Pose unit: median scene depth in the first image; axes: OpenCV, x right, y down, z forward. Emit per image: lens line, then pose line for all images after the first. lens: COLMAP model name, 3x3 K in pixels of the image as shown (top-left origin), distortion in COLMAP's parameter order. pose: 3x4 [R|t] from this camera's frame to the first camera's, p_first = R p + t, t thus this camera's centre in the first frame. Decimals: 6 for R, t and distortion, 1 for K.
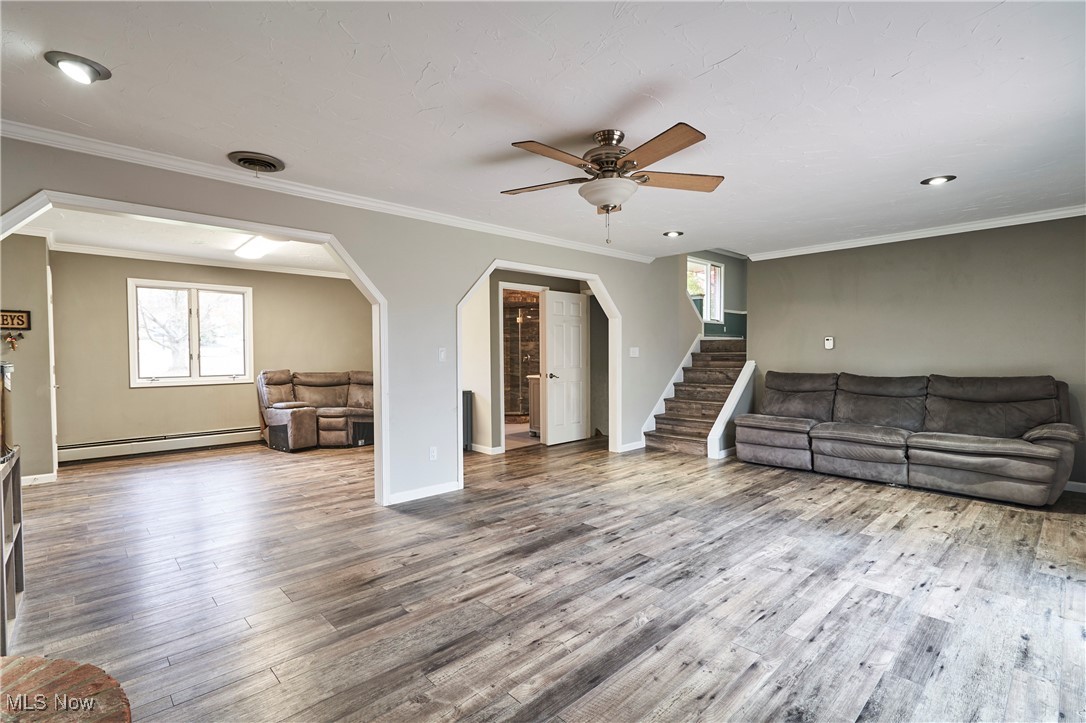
lens RADIAL K [[499.0, 0, 543.6], [0, 499.0, 360.8], [0, 0, 1]] dist [-0.004440, -0.000209]
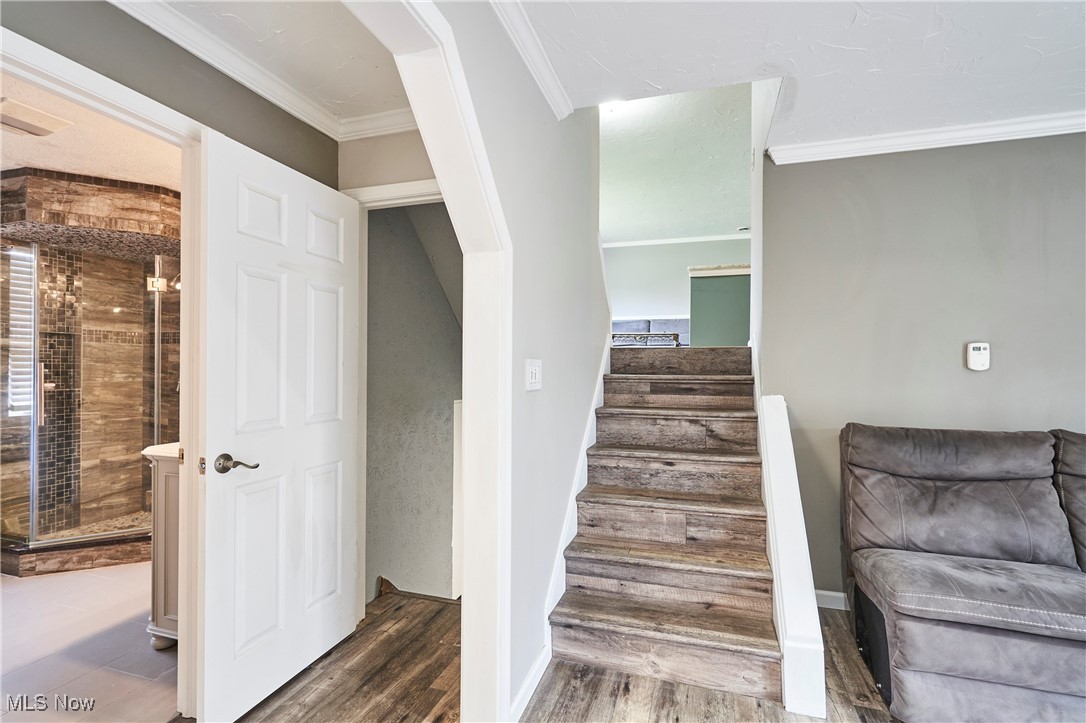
lens RADIAL K [[499.0, 0, 541.6], [0, 499.0, 367.8], [0, 0, 1]] dist [-0.004440, -0.000209]
pose [[0.873887, 0.011761, 0.485986, 0.032974], [-0.001775, 0.999778, -0.021003, -0.014297], [-0.486125, 0.017492, 0.873714, 0.693464]]
